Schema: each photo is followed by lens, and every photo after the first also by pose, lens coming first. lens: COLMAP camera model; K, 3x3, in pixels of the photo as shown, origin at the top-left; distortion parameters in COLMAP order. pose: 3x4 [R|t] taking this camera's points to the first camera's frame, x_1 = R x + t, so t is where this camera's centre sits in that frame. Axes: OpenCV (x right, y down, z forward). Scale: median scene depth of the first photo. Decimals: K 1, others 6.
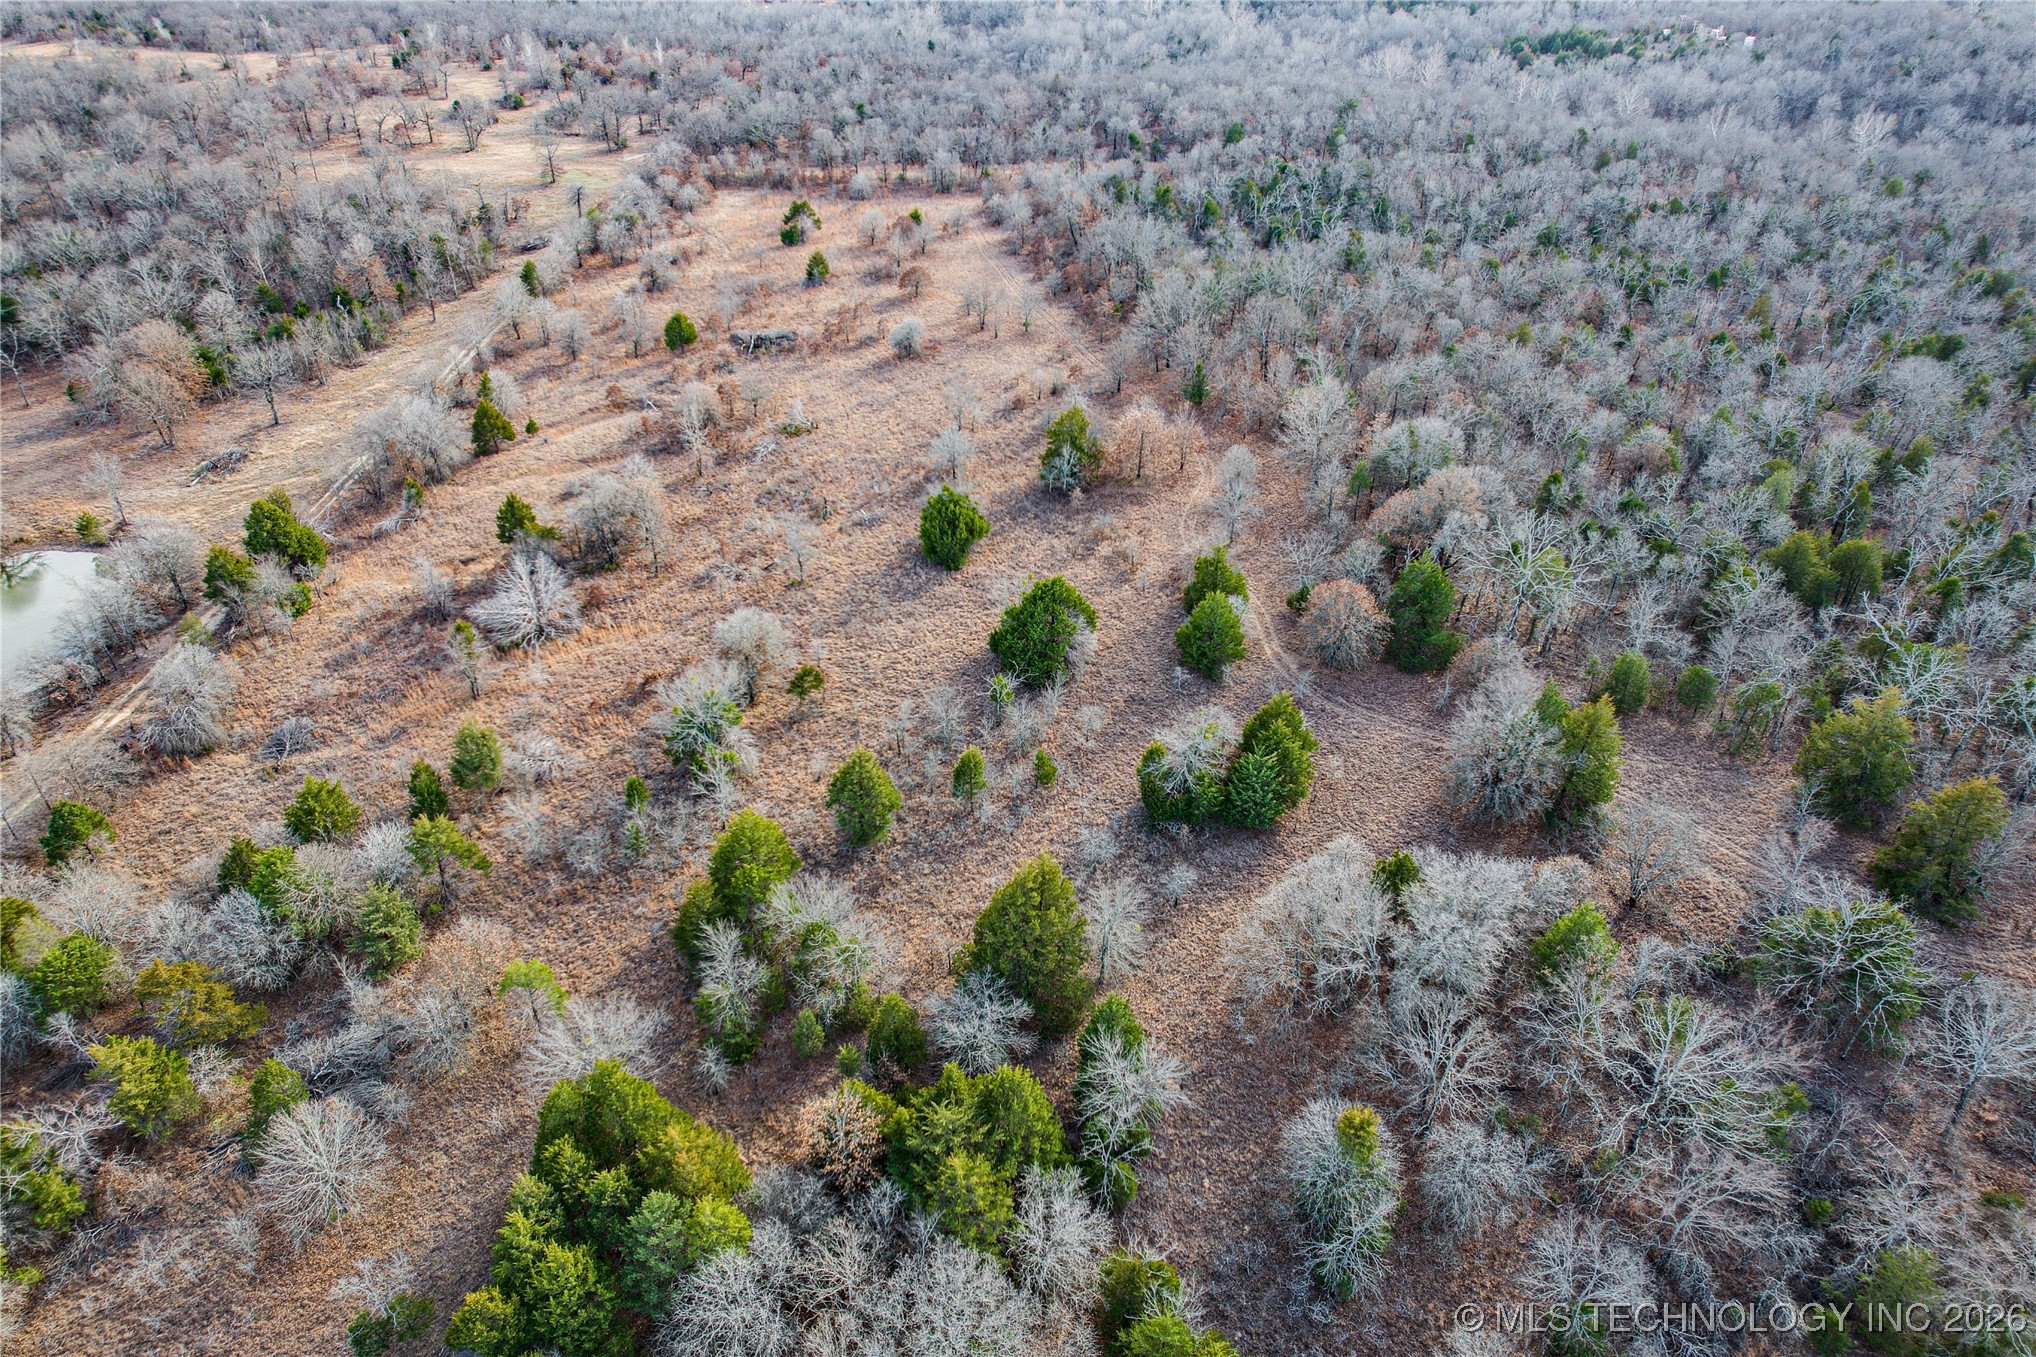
lens RADIAL K [[1328.0, 0, 1018.0], [0, 1328.0, 678.5], [0, 0, 1]] dist [-0.081258, 0.082218]
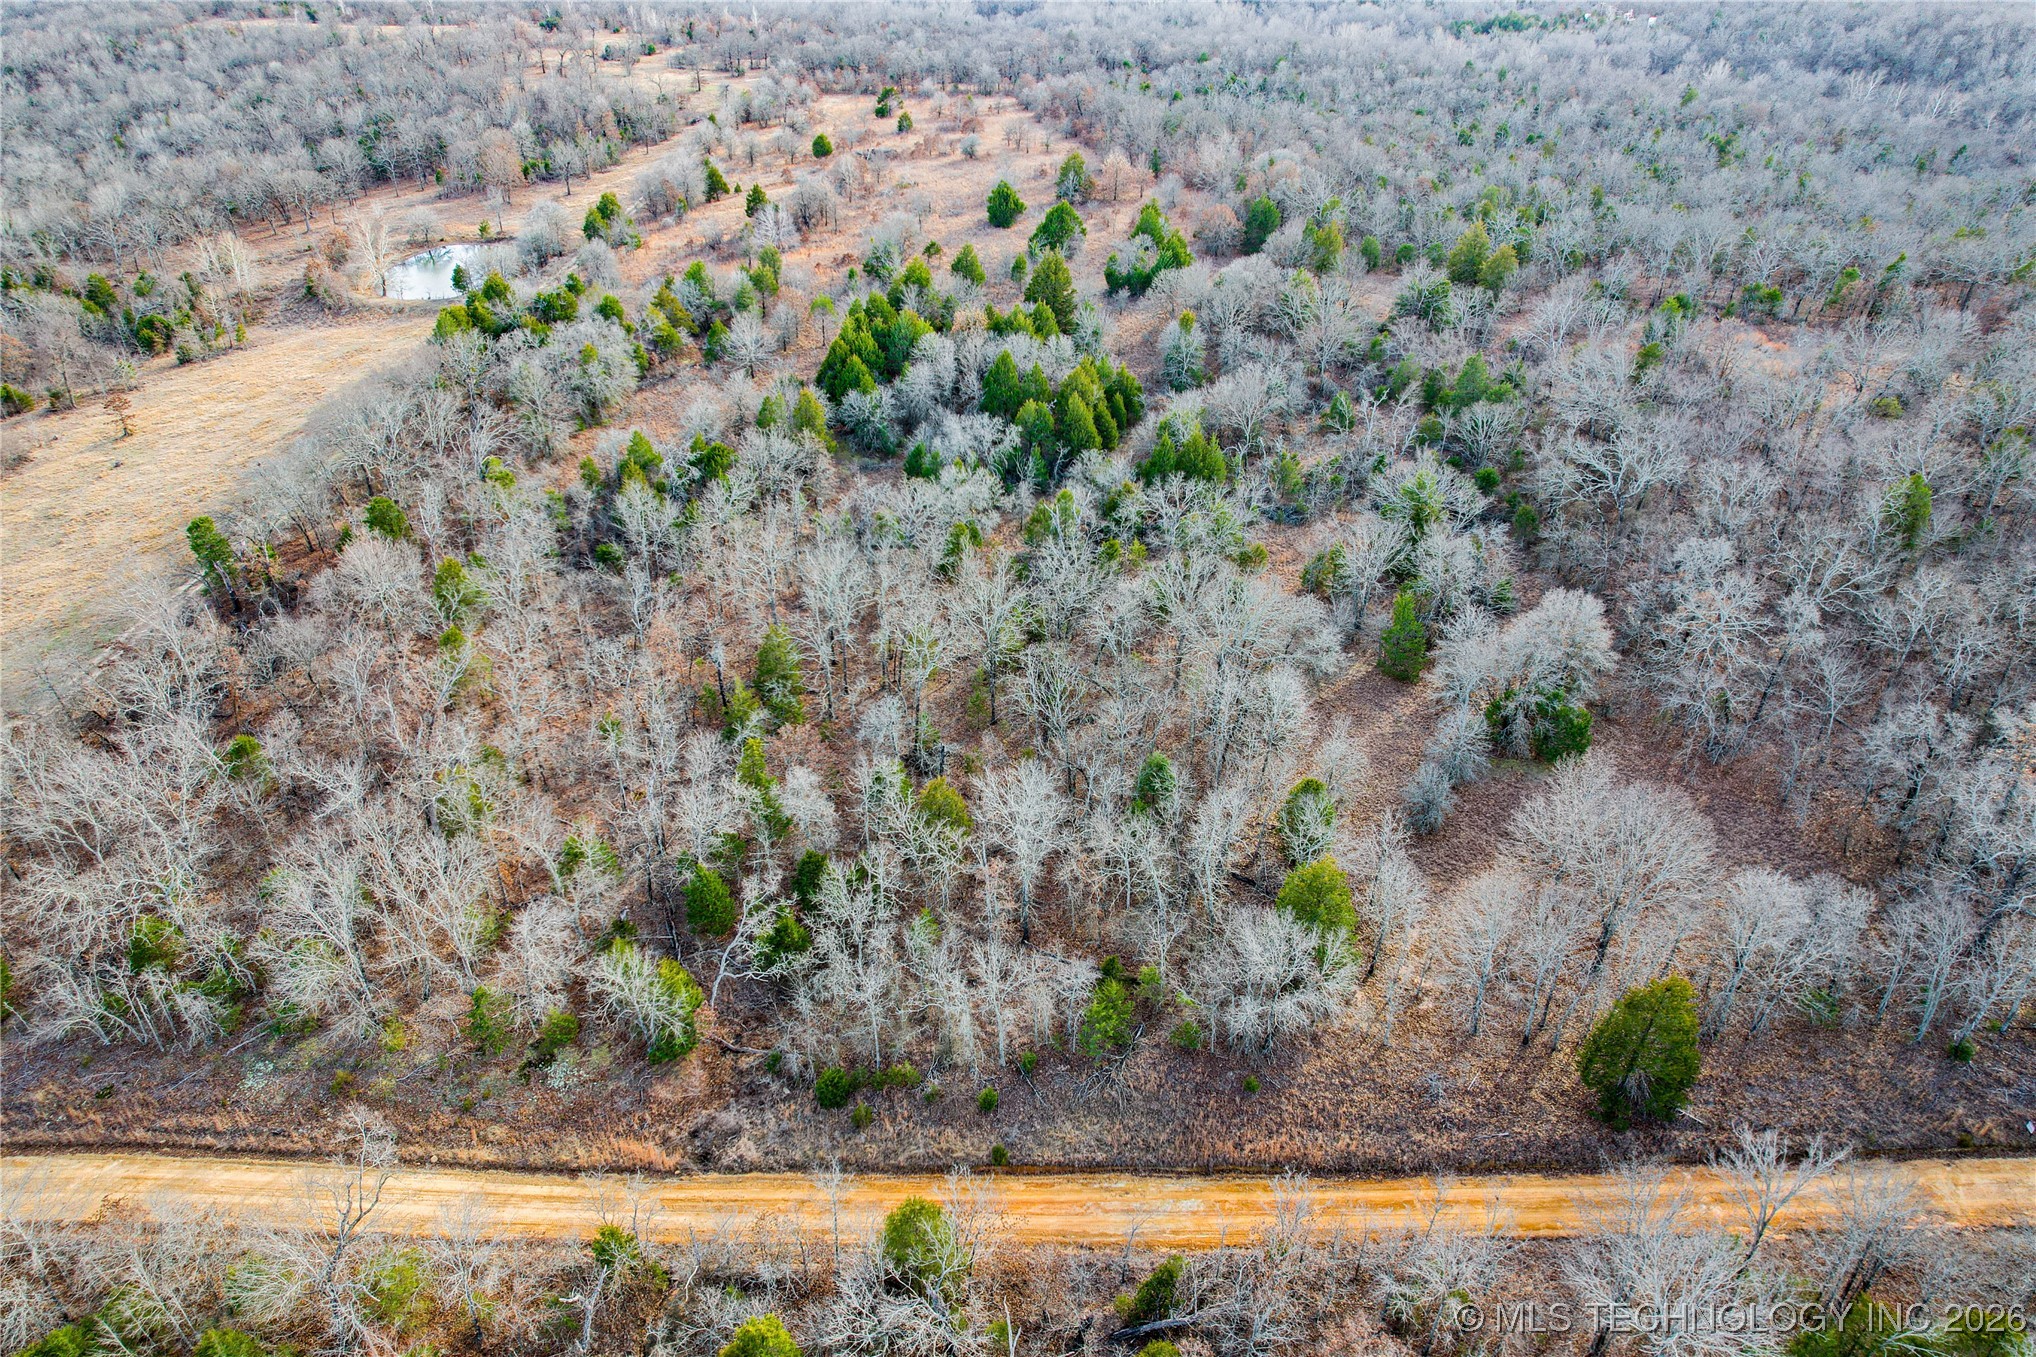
lens RADIAL K [[1328.0, 0, 1018.0], [0, 1328.0, 678.5], [0, 0, 1]] dist [-0.081258, 0.082218]
pose [[0.999918, 0.005096, -0.011723, -0.007090], [-0.005326, 0.999792, -0.019662, 0.382546], [0.011620, 0.019723, 0.999738, -0.512537]]
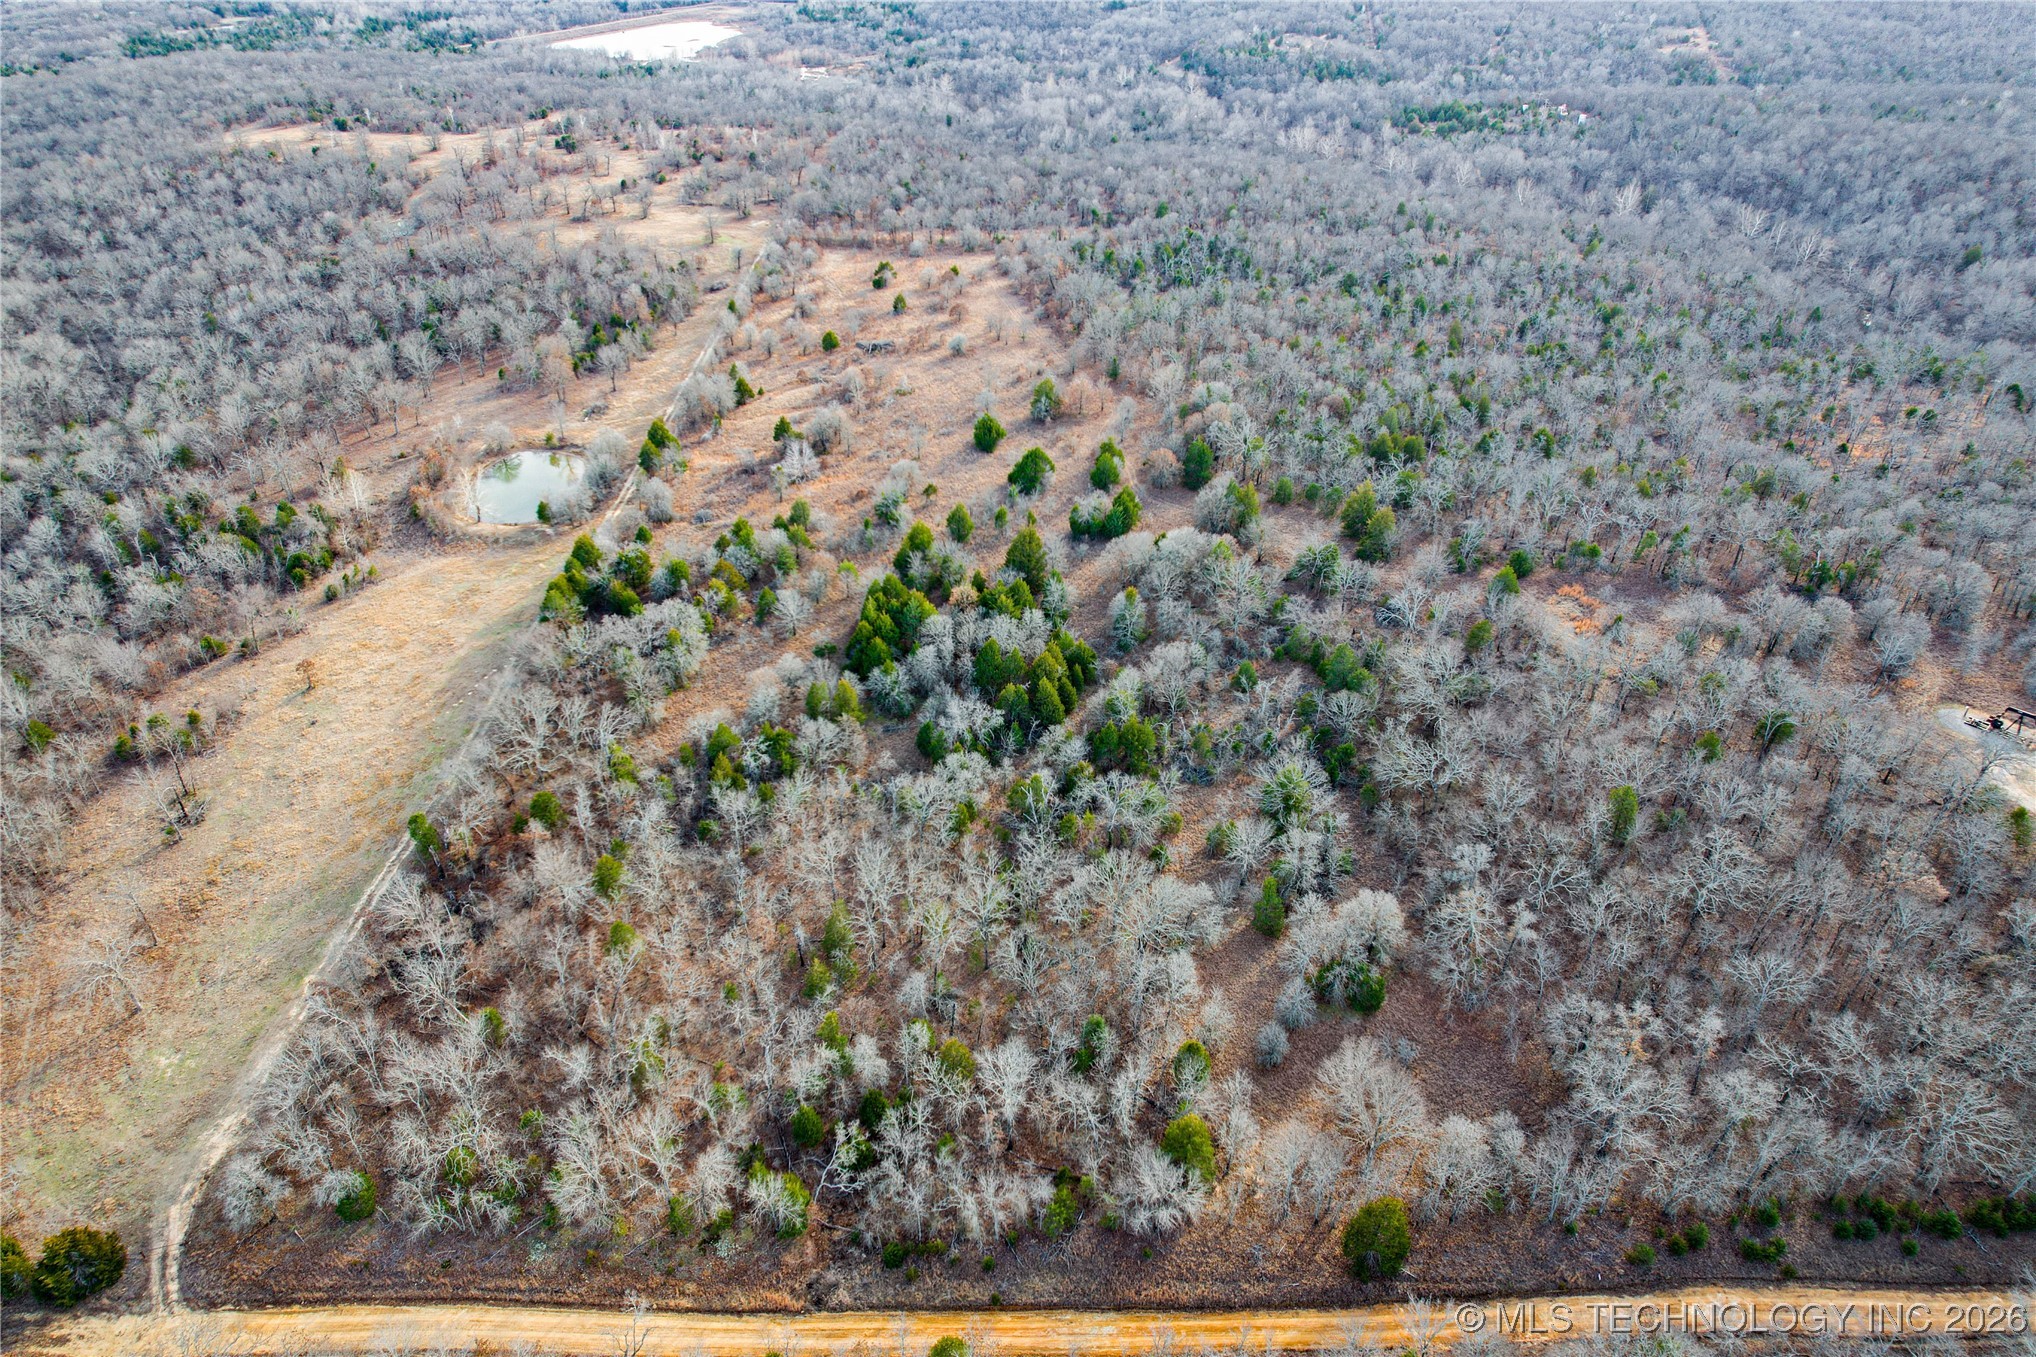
lens RADIAL K [[1328.0, 0, 1018.0], [0, 1328.0, 678.5], [0, 0, 1]] dist [-0.081258, 0.082218]
pose [[0.999996, -0.001594, 0.002452, -0.006432], [0.001613, 0.999971, -0.007440, 0.206370], [-0.002441, 0.007444, 0.999969, -0.782262]]
